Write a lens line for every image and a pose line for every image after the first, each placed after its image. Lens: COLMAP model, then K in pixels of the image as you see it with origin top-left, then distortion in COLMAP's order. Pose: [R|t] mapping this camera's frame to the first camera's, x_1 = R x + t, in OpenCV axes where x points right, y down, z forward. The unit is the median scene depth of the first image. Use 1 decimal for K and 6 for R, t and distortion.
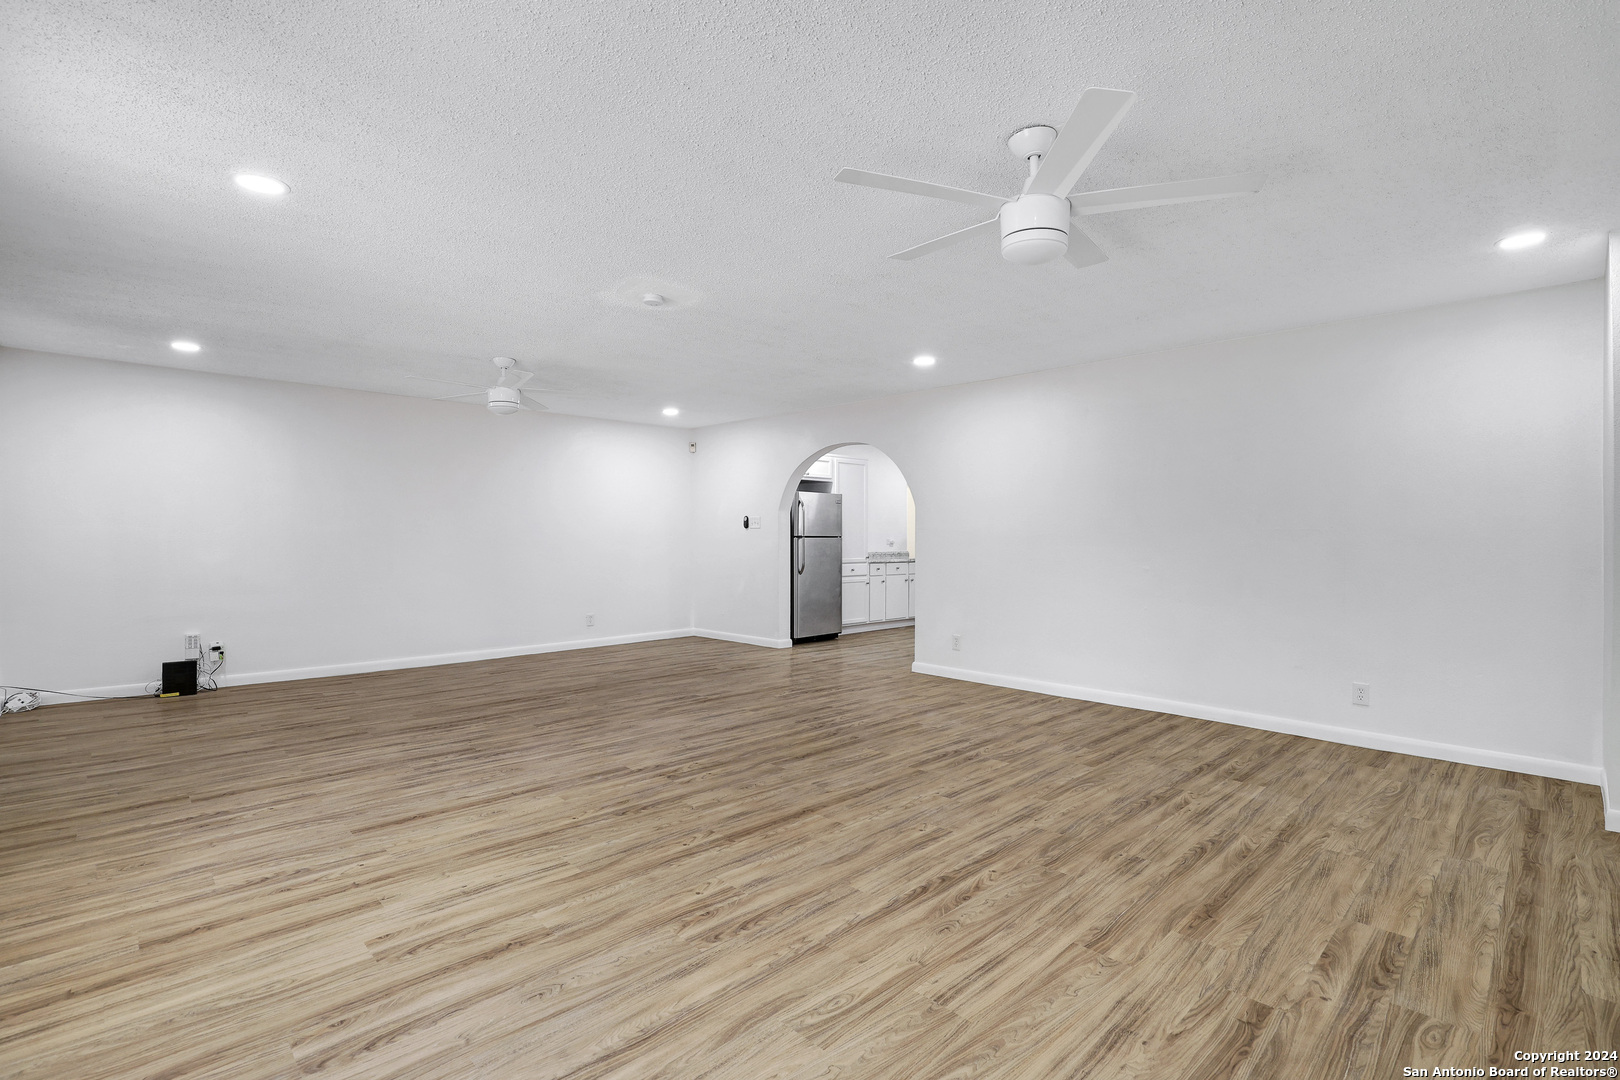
lens RADIAL K [[751.2, 0, 810.0], [0, 751.2, 540.0], [0, 0, 1]] dist [-0.024081, 0.005636]
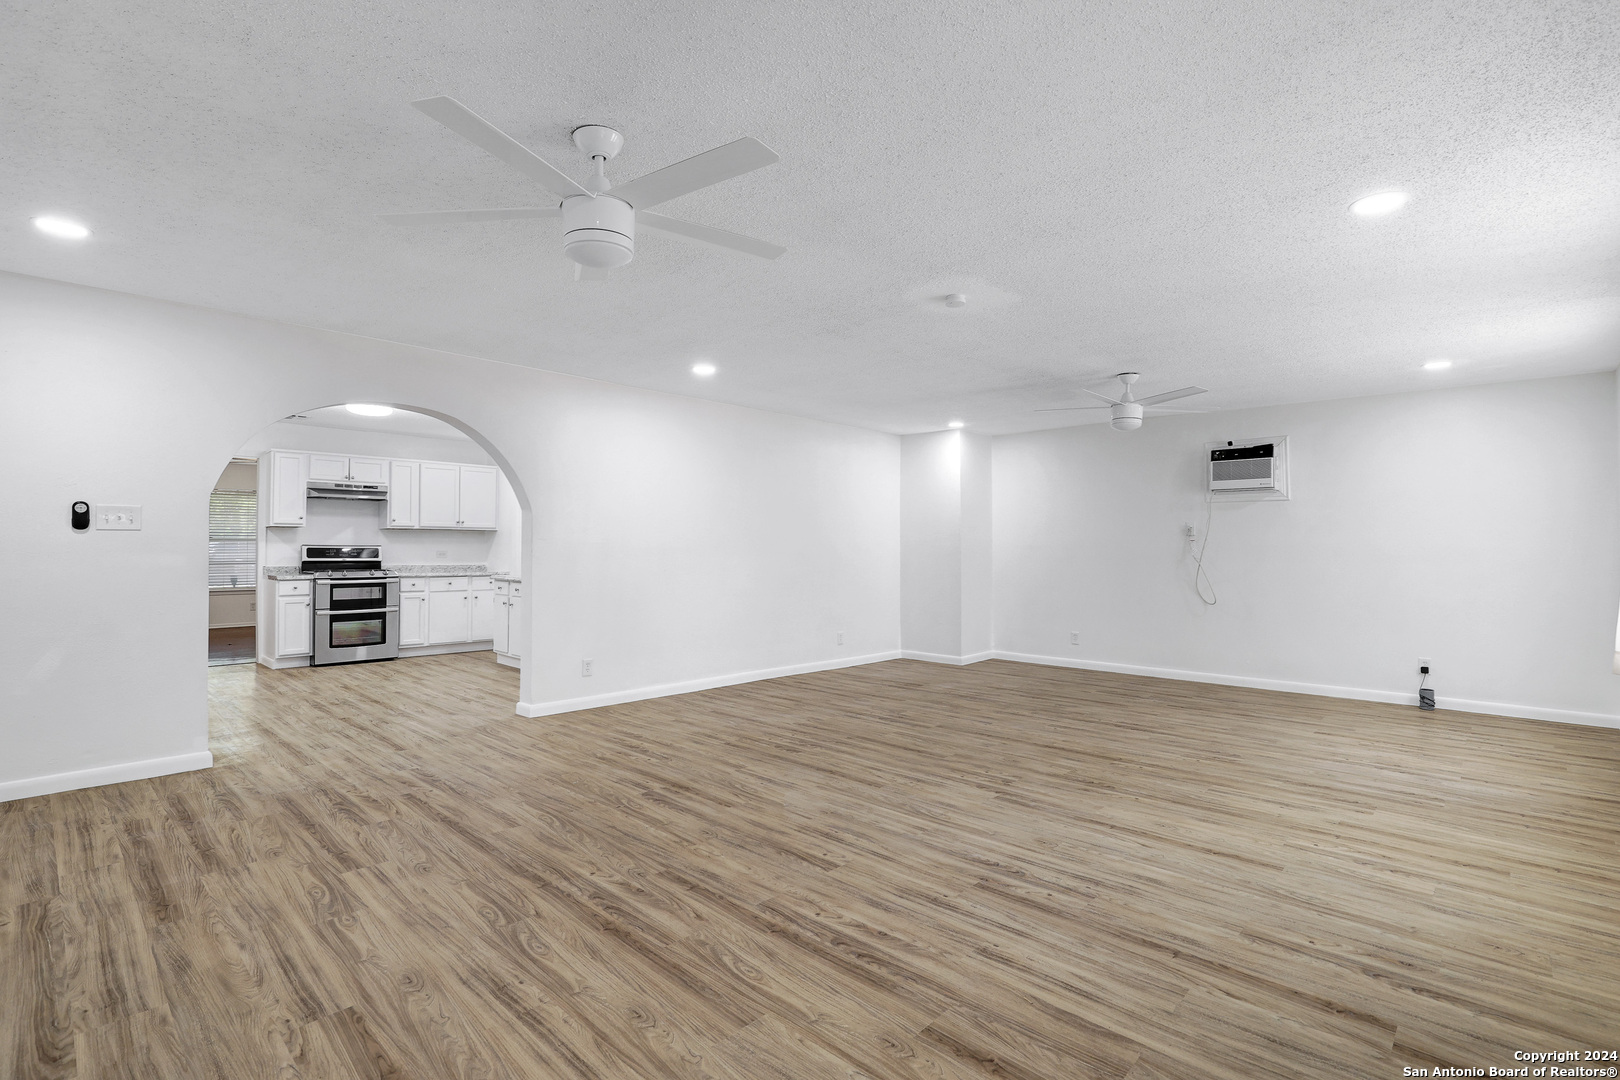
lens RADIAL K [[774.3, 0, 828.7], [0, 774.3, 541.5], [0, 0, 1]] dist [-0.034200, 0.006120]
pose [[-0.072025, 0.004908, 0.997391, -1.141009], [-0.001955, 0.999985, -0.005062, -0.012415], [-0.997401, -0.002315, -0.072014, 1.217650]]
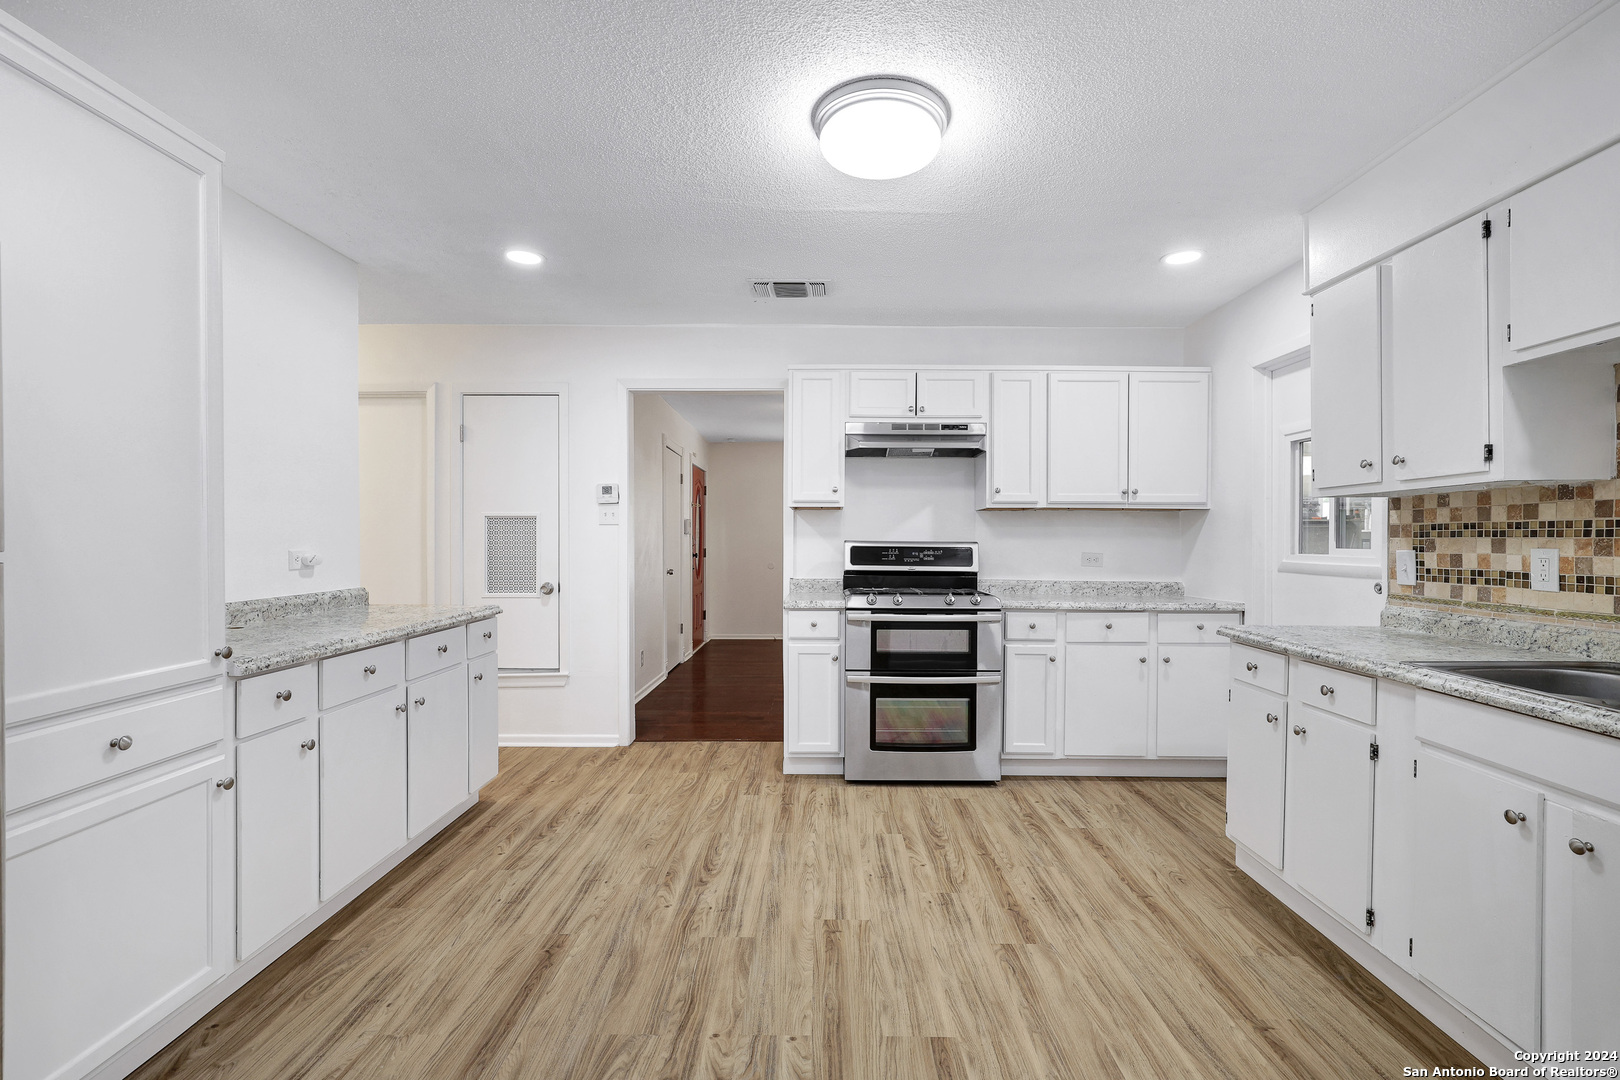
lens RADIAL K [[738.9, 0, 825.9], [0, 738.9, 543.3], [0, 0, 1]] dist [-0.000123, 0.000344]
pose [[0.679337, -0.006374, 0.733799, 0.096761], [0.001250, 0.999971, 0.007528, -0.015499], [-0.733825, -0.004197, 0.679325, 1.725335]]
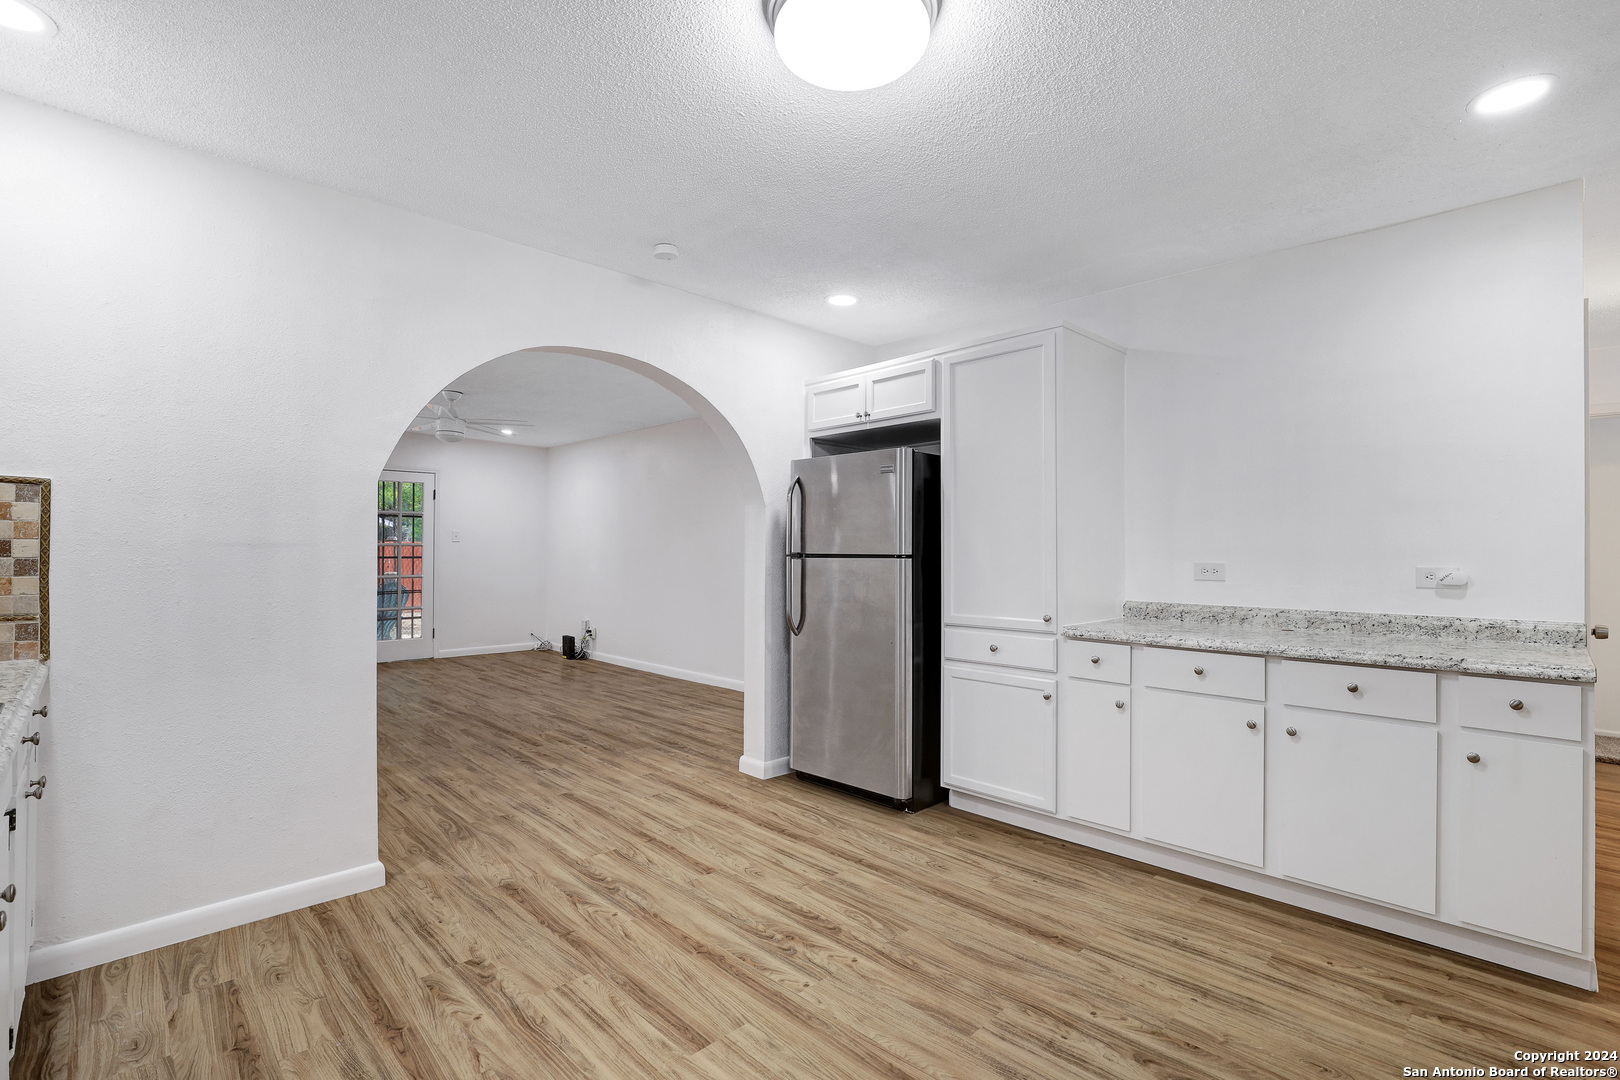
lens RADIAL K [[751.2, 0, 810.0], [0, 751.2, 540.0], [0, 0, 1]] dist [-0.024081, 0.005636]
pose [[0.017909, -0.017130, -0.999693, 0.930174], [-0.009206, 0.999808, -0.017297, -0.011437], [0.999797, 0.009513, 0.017748, 2.032958]]
